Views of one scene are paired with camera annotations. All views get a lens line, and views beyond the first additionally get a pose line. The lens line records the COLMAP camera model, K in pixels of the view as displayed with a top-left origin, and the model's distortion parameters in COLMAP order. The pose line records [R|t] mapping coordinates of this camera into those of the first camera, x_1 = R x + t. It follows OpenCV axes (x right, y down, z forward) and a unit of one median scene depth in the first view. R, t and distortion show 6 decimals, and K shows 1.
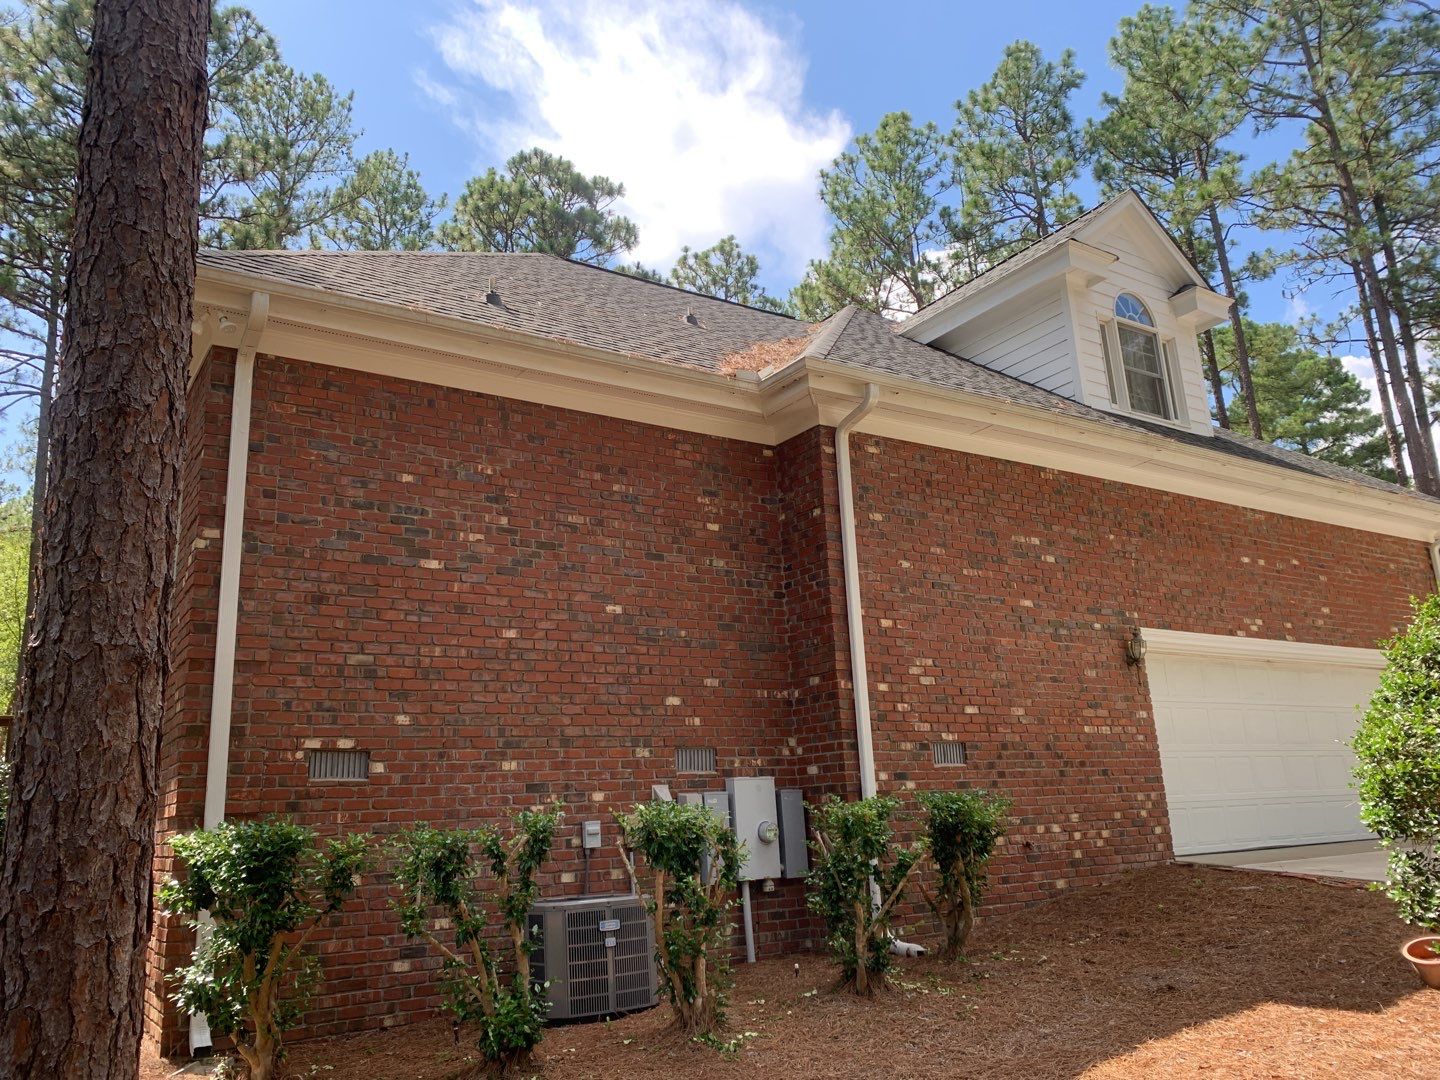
lens RADIAL K [[1087.5, 0, 693.5], [0, 1087.5, 540.0], [0, 0, 1]] dist [0.018593, -0.012873]
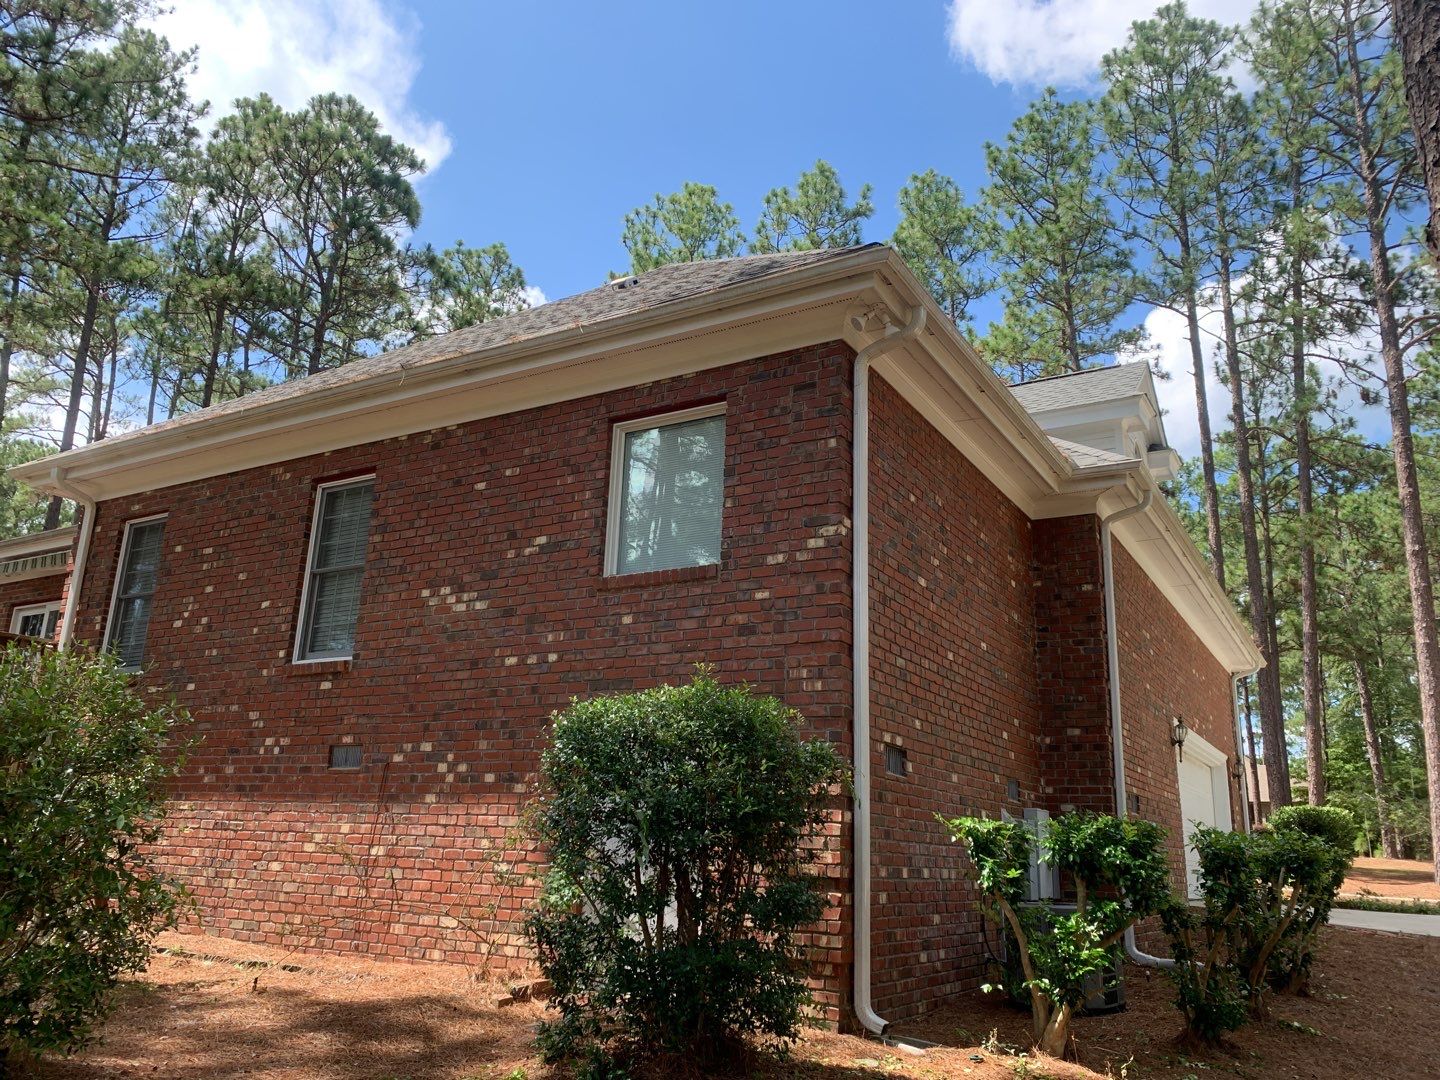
lens RADIAL K [[1087.5, 0, 693.5], [0, 1087.5, 540.0], [0, 0, 1]] dist [0.018593, -0.012873]
pose [[0.902311, 0.199507, 0.382140, -0.160538], [-0.189574, 0.979785, -0.063902, 0.017513], [-0.387164, -0.014785, 0.921892, 0.019925]]
